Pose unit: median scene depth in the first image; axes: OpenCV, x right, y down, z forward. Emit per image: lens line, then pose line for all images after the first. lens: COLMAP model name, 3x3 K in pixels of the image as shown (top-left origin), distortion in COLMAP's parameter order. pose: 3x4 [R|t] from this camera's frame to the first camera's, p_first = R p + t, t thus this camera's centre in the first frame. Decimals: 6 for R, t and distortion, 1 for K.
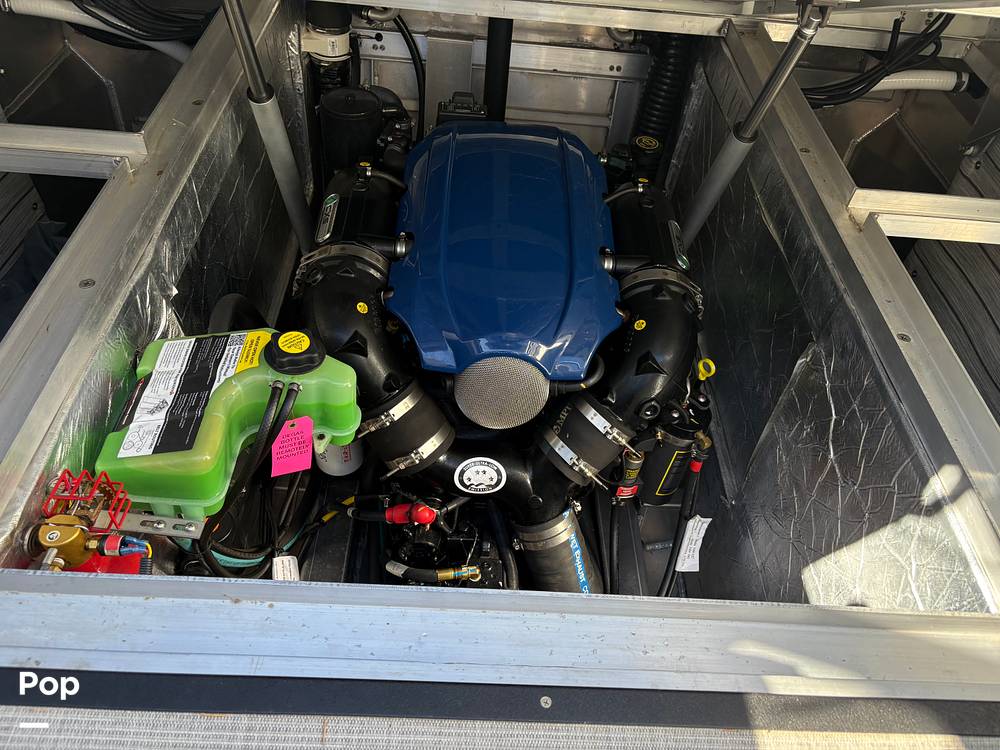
lens RADIAL K [[764.4, 0, 497.3], [0, 764.4, 380.5], [0, 0, 1]] dist [0.056657, -0.060894]
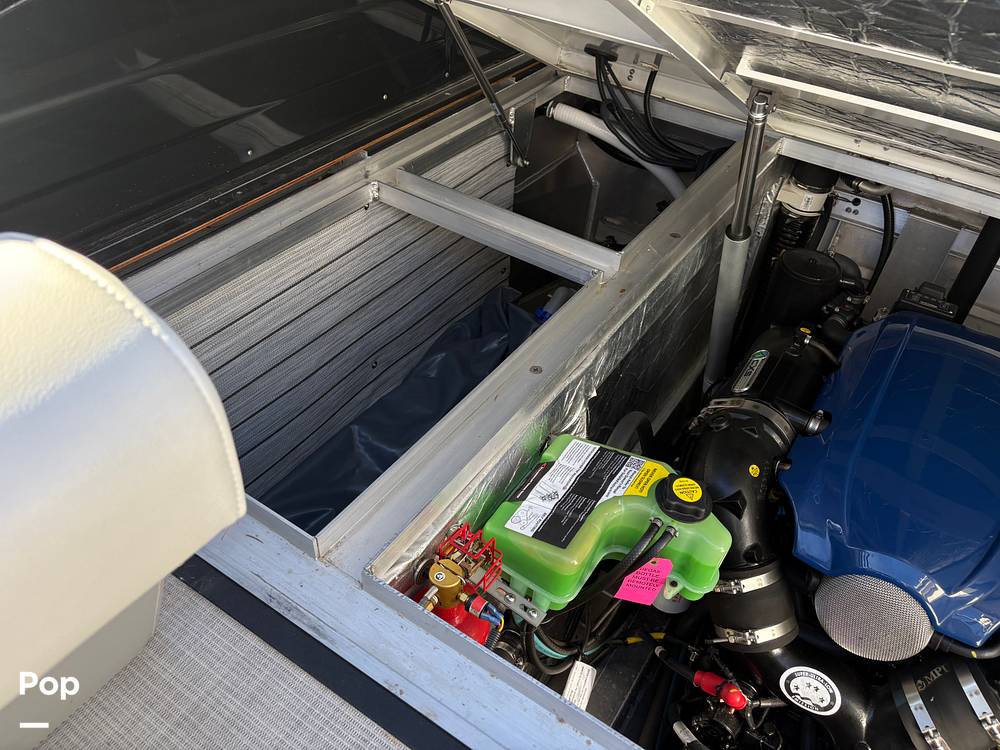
lens RADIAL K [[764.4, 0, 502.6], [0, 764.4, 376.6], [0, 0, 1]] dist [0.056657, -0.060894]
pose [[0.842111, 0.336064, -0.421794, -0.067130], [-0.386798, 0.921375, -0.038137, -0.040264], [0.375814, 0.195265, 0.905889, -0.037414]]
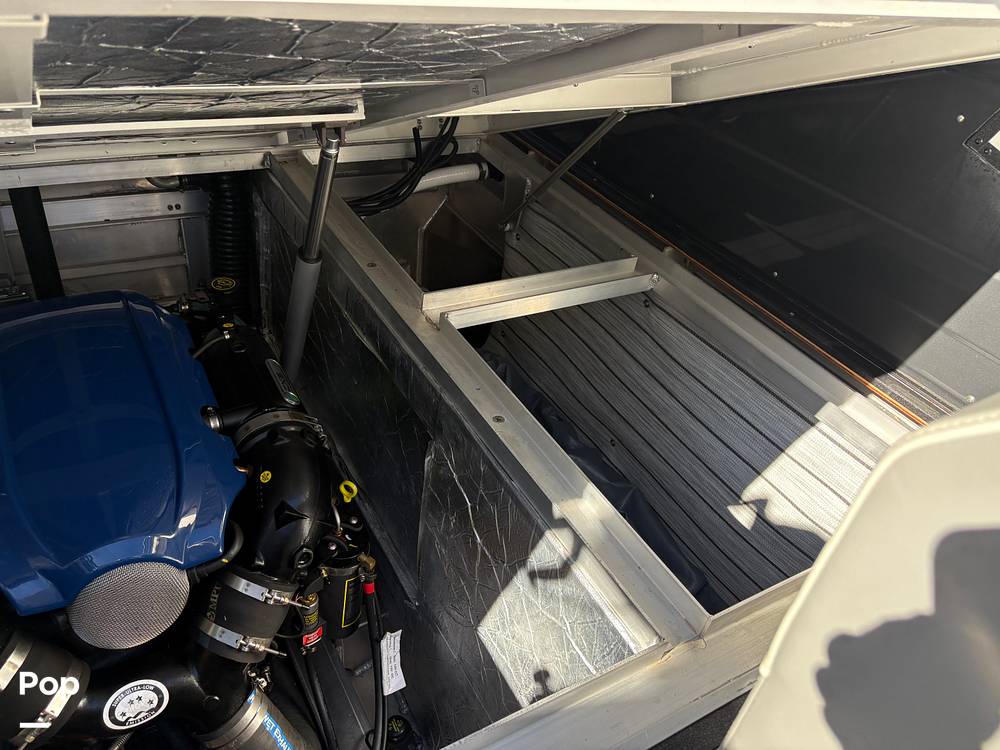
lens RADIAL K [[764.4, 0, 492.4], [0, 764.4, 377.7], [0, 0, 1]] dist [0.056657, -0.060894]
pose [[0.867290, -0.277144, 0.413520, 0.066040], [0.319587, 0.946885, -0.035672, -0.062994], [-0.381669, 0.163094, 0.909796, -0.006547]]
